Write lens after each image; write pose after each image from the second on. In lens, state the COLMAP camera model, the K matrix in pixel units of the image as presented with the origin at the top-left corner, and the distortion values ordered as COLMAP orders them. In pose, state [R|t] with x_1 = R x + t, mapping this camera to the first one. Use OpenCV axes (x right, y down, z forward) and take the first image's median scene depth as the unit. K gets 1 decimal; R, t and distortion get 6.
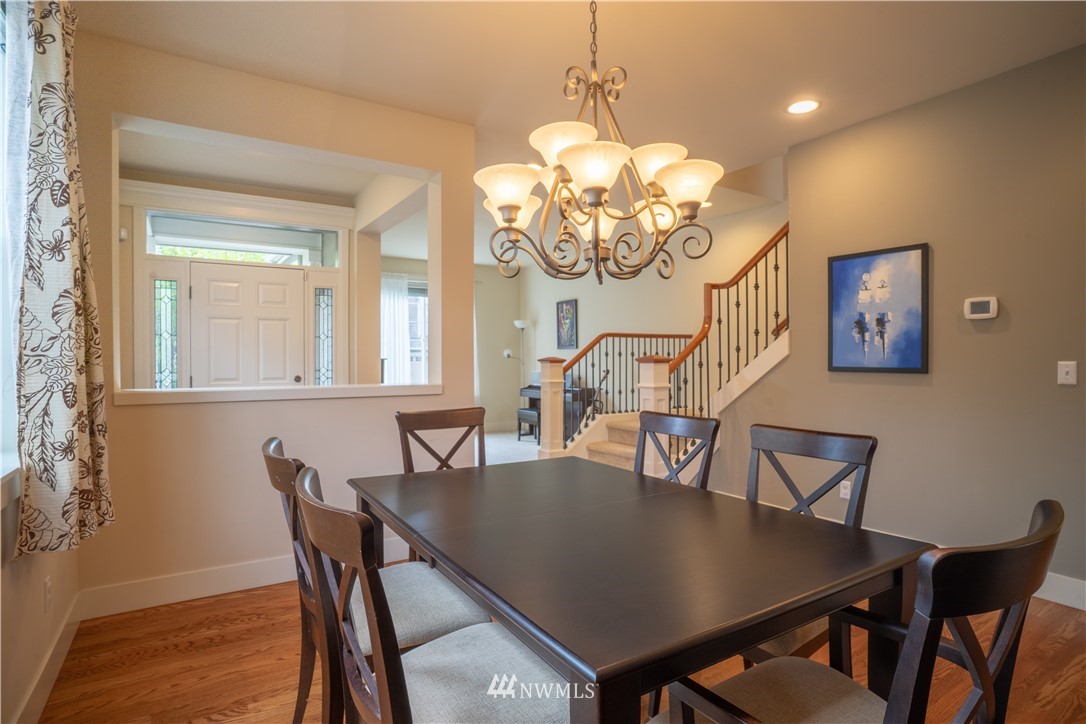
lens RADIAL K [[561.8, 0, 541.7], [0, 561.8, 370.1], [0, 0, 1]] dist [-0.055413, 0.010448]
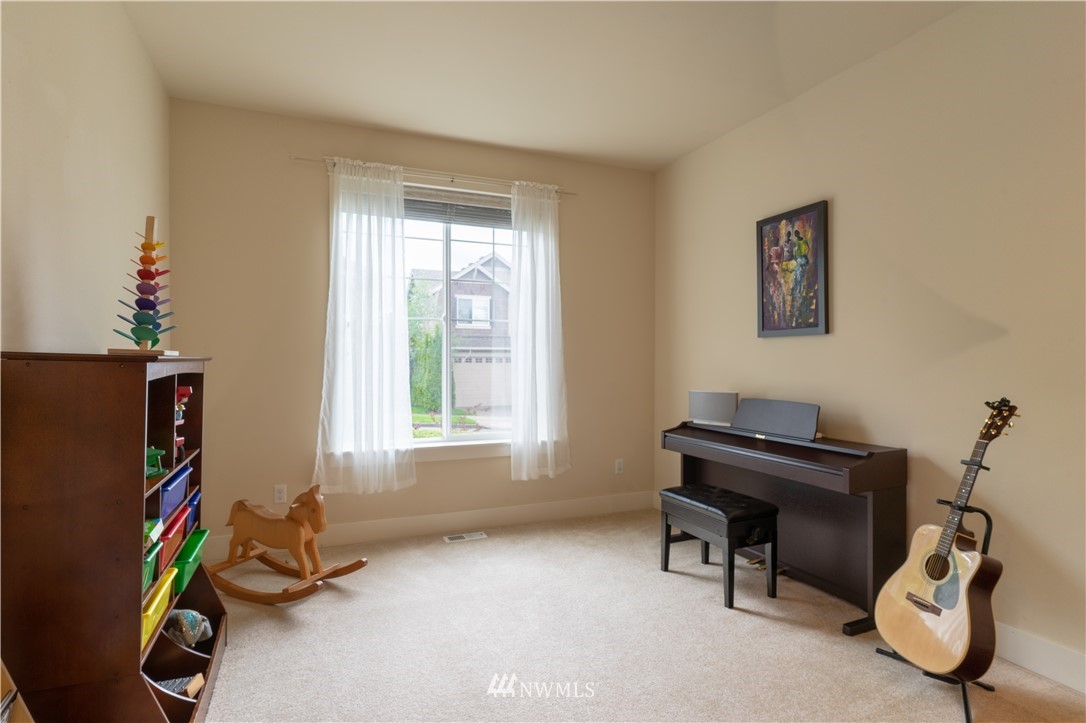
lens RADIAL K [[561.8, 0, 543.9], [0, 561.8, 360.7], [0, 0, 1]] dist [-0.055413, 0.010448]
pose [[0.986907, 0.000404, -0.161287, -0.061132], [-0.003308, 0.999837, -0.017739, -0.013224], [0.161253, 0.018040, 0.986748, 0.590098]]
